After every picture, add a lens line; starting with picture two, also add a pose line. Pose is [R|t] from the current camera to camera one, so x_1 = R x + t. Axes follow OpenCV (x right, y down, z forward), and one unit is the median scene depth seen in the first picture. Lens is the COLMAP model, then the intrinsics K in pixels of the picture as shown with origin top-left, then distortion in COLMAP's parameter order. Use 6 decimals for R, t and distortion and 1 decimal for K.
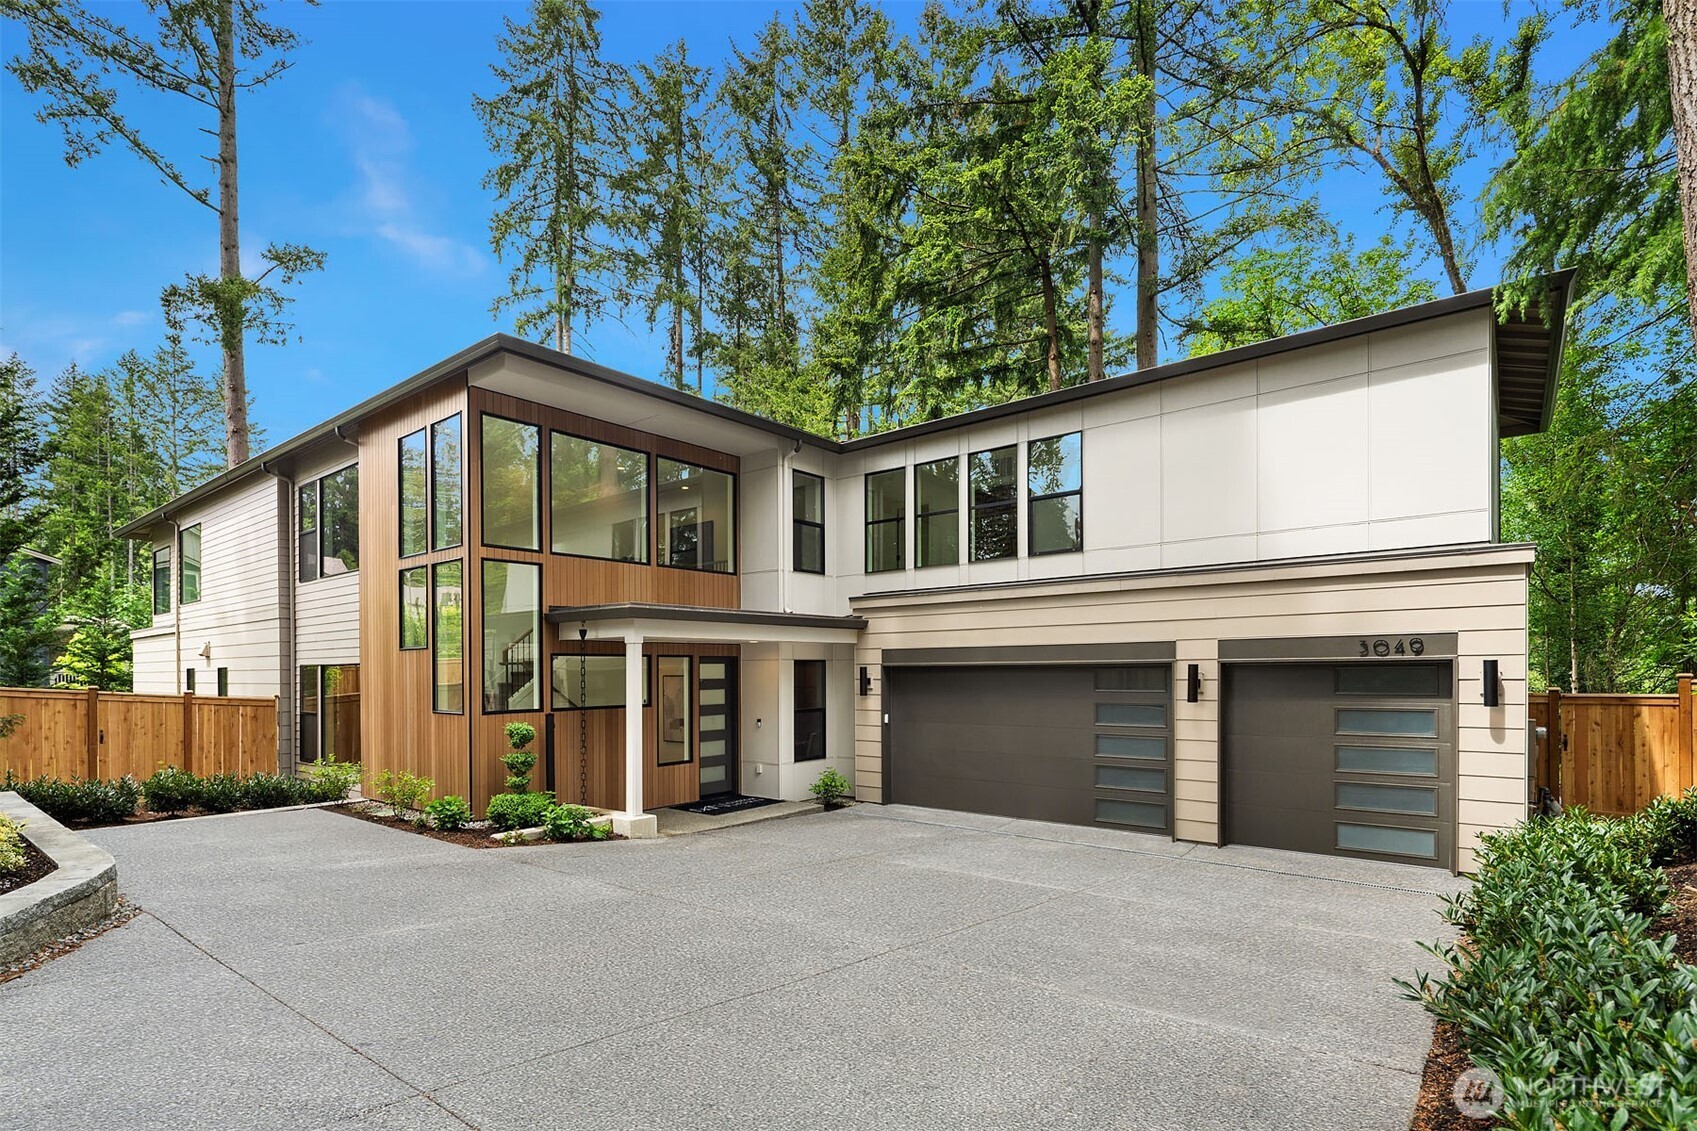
lens RADIAL K [[812.6, 0, 848.1], [0, 812.6, 679.7], [0, 0, 1]] dist [-0.000583, -0.001220]
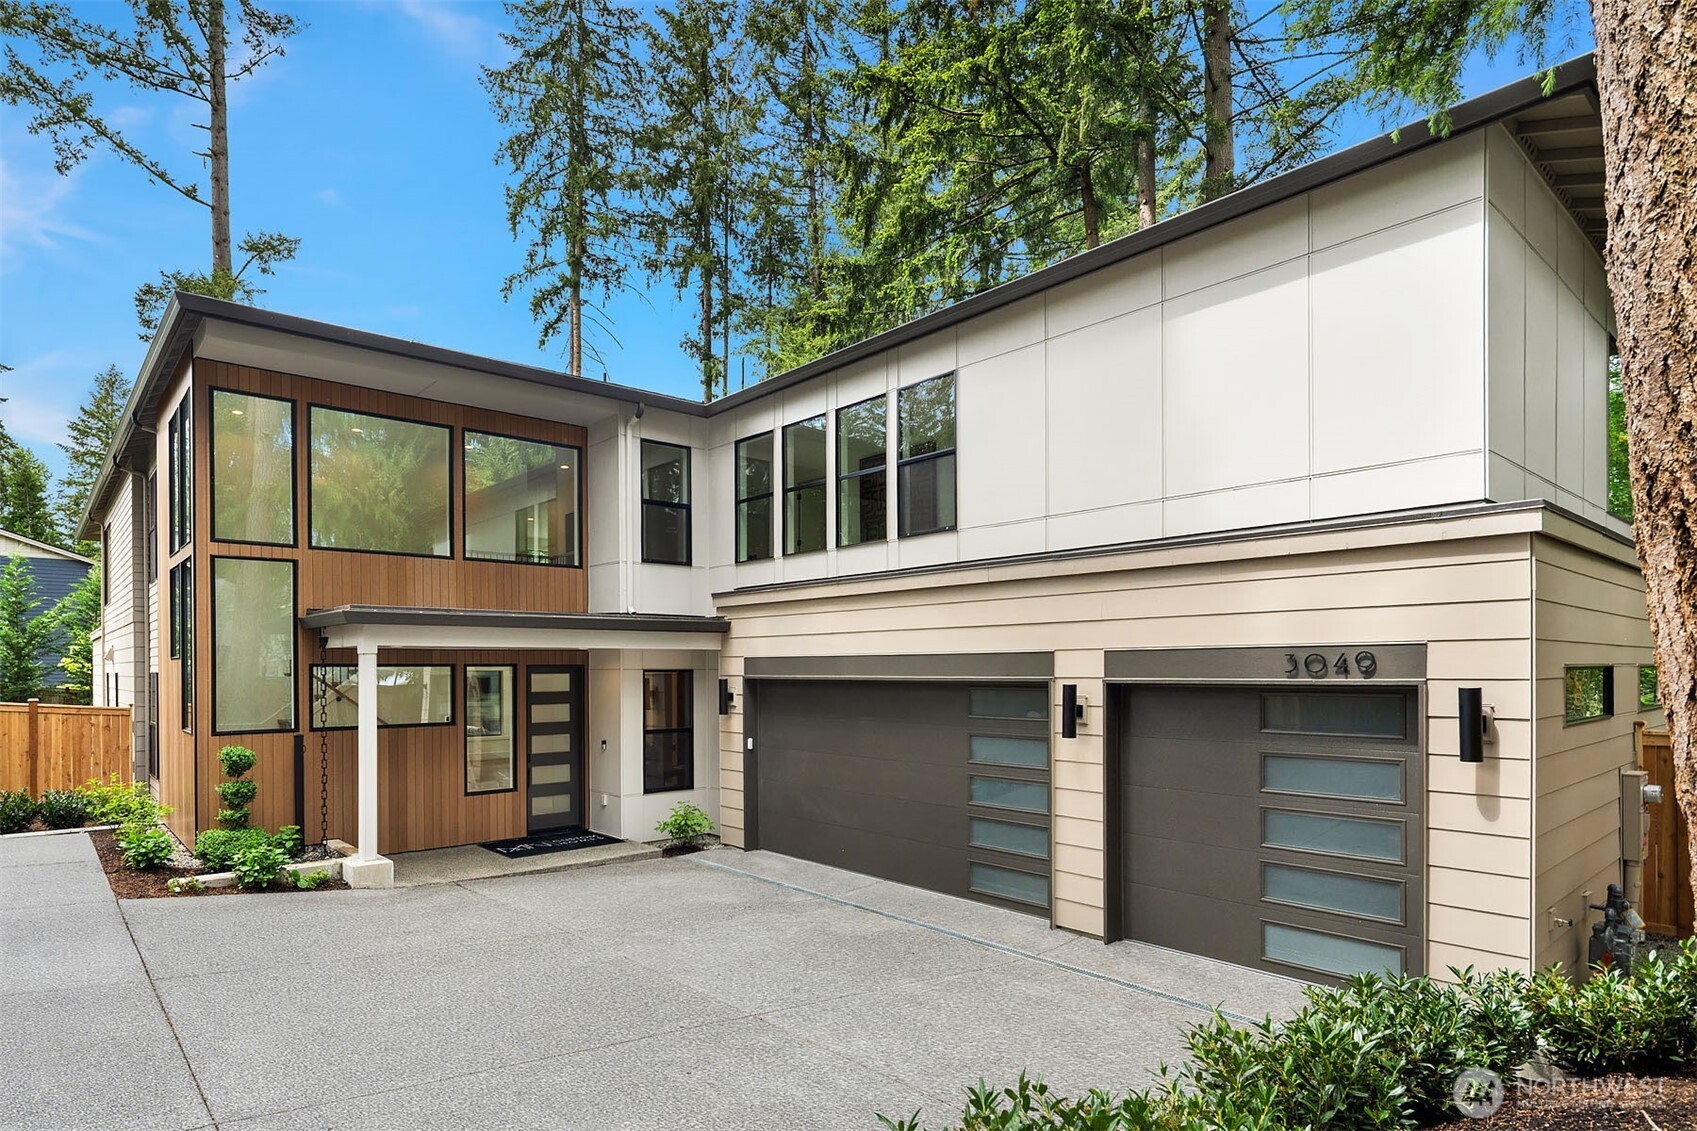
lens RADIAL K [[875.5, 0, 848.9], [0, 875.5, 672.2], [0, 0, 1]] dist [-0.000351, -0.000036]
pose [[0.981138, 0.006636, -0.193194, 0.311557], [-0.007171, 0.999972, -0.002071, -0.021740], [0.193174, 0.003417, 0.981158, 0.167892]]
